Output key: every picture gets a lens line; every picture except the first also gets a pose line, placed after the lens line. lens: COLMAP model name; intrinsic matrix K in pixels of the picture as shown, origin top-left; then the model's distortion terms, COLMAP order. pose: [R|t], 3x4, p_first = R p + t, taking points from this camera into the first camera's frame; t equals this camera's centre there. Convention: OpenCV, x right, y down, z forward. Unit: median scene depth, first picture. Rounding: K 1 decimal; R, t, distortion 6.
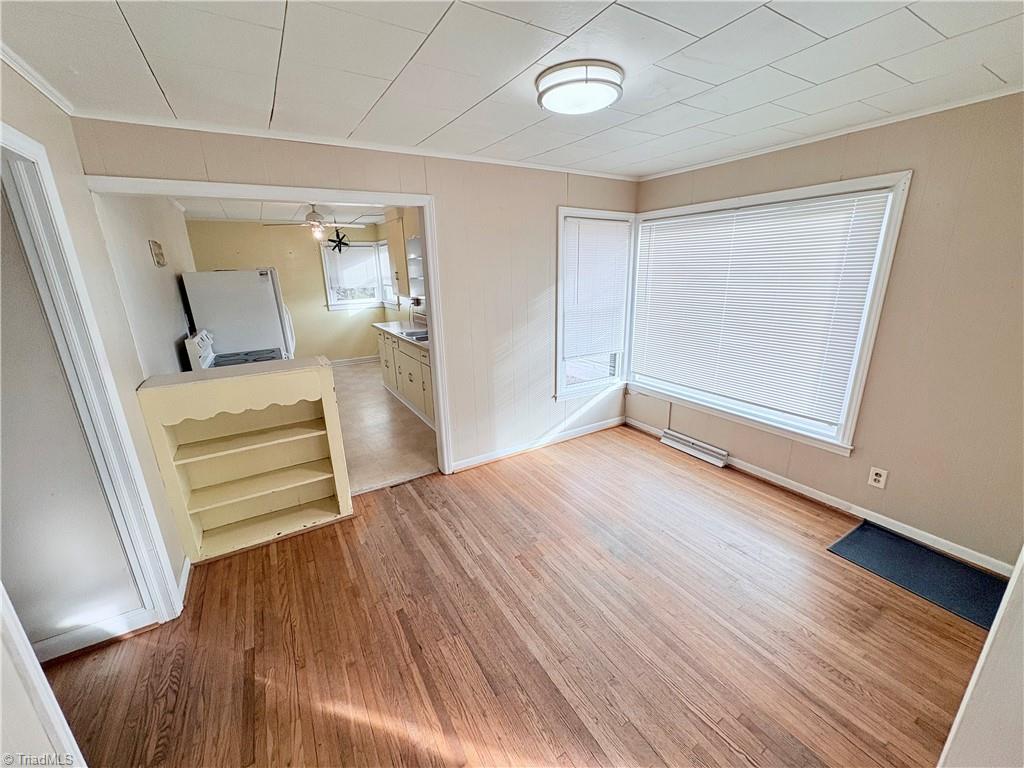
lens RADIAL K [[414.2, 0, 513.1], [0, 414.2, 386.1], [0, 0, 1]] dist [-0.000256, 0.000015]
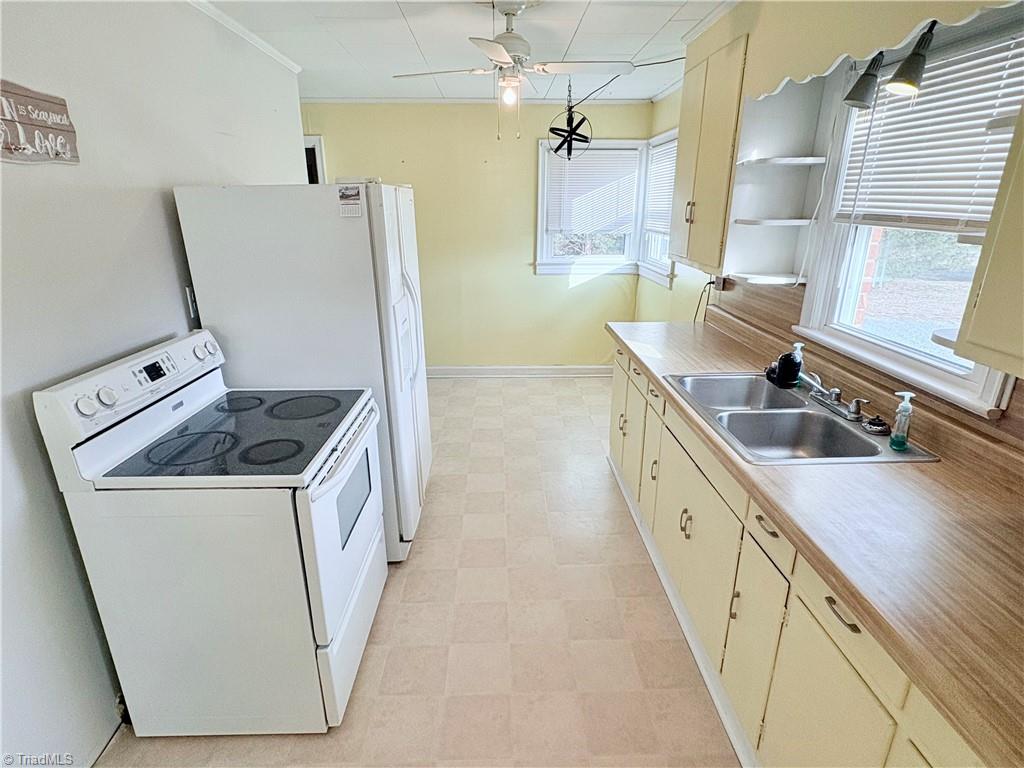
lens RADIAL K [[531.9, 0, 512.0], [0, 531.9, 384.0], [0, 0, 1]] dist [-0.003392, -0.000223]
pose [[0.868399, 0.182968, -0.460875, -0.148976], [-0.158747, 0.983100, 0.091175, -0.114895], [0.469768, -0.006013, 0.882769, 0.434846]]
